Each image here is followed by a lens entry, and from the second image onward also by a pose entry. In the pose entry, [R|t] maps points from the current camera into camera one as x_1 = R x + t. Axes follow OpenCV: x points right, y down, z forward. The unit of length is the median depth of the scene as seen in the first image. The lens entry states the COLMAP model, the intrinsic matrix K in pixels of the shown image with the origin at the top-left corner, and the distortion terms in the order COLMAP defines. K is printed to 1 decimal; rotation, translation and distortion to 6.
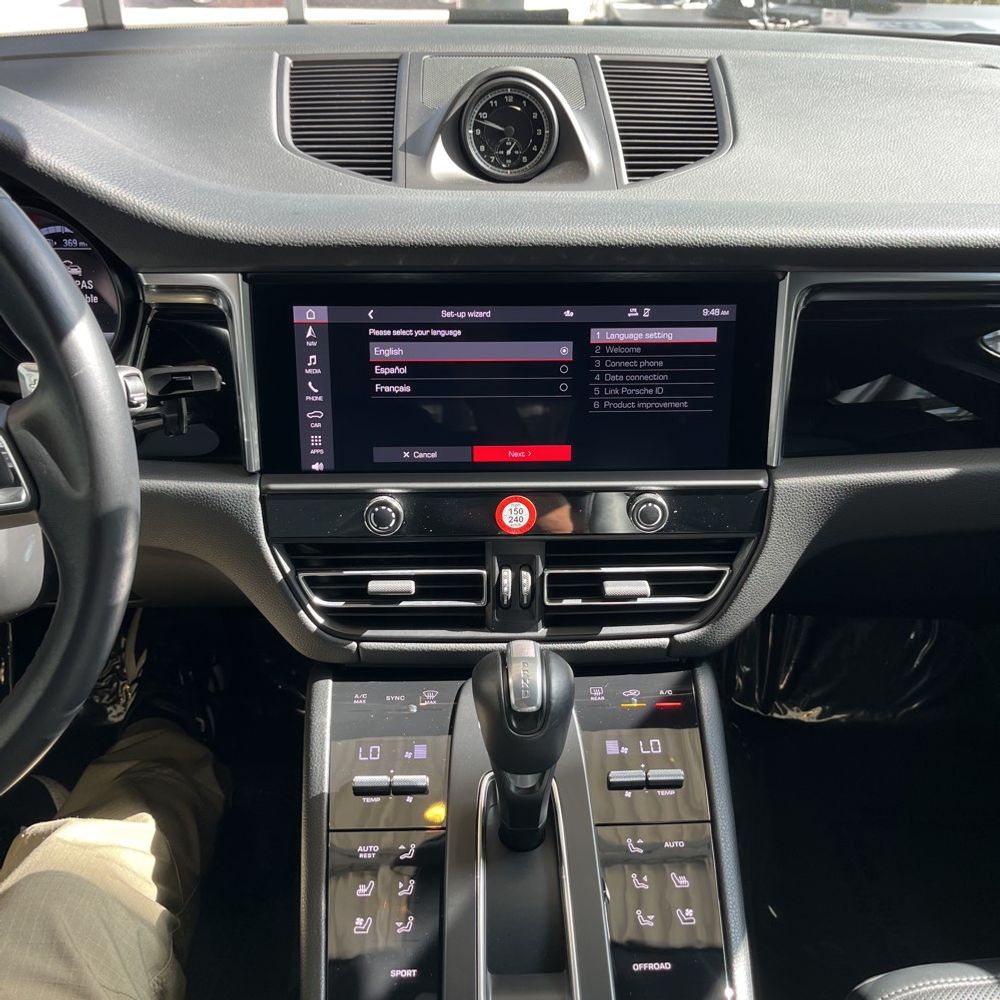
lens RADIAL K [[1020.1, 0, 500.3], [0, 1020.1, 503.6], [0, 0, 1]] dist [0.022043, 0.000000]
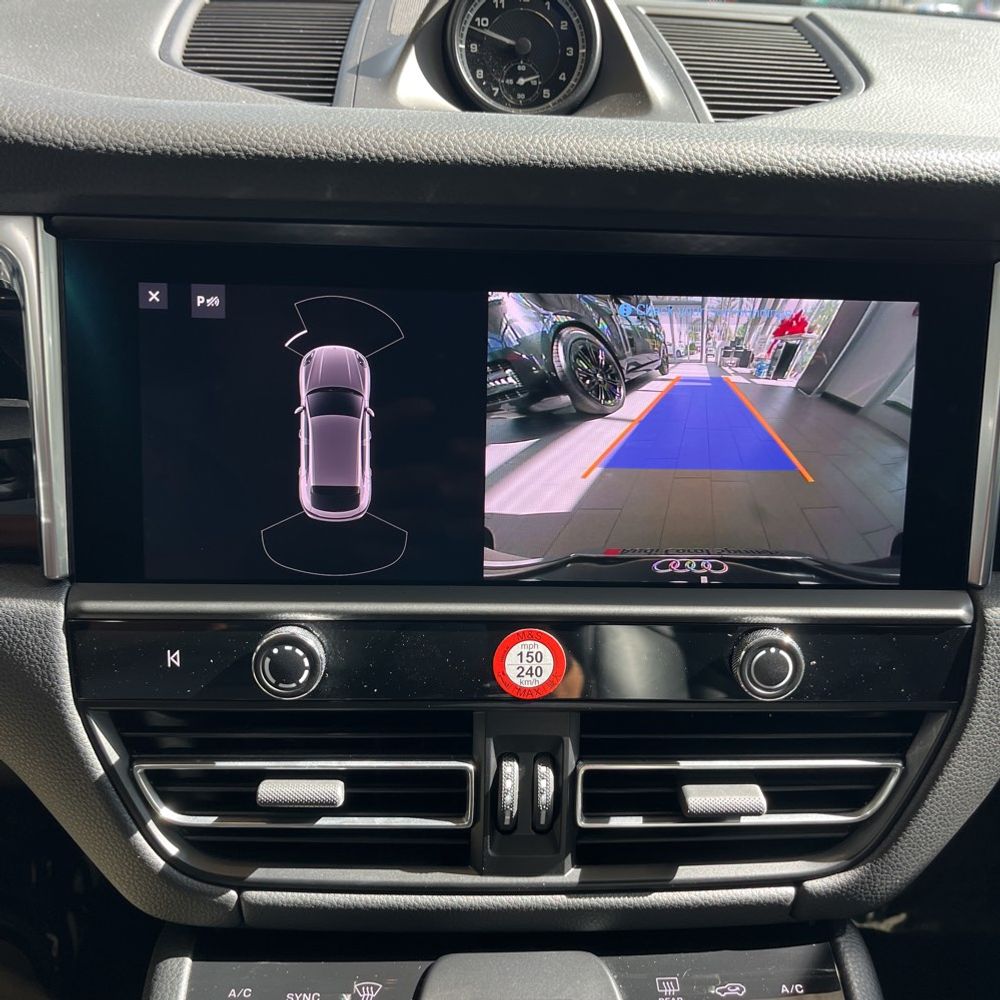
lens RADIAL K [[1020.1, 0, 503.5], [0, 1020.1, 505.0], [0, 0, 1]] dist [0.022043, 0.000000]
pose [[0.999557, 0.019211, 0.022718, -0.012955], [-0.016519, 0.993428, -0.113262, -0.011466], [-0.024744, 0.112837, 0.993305, 0.426839]]
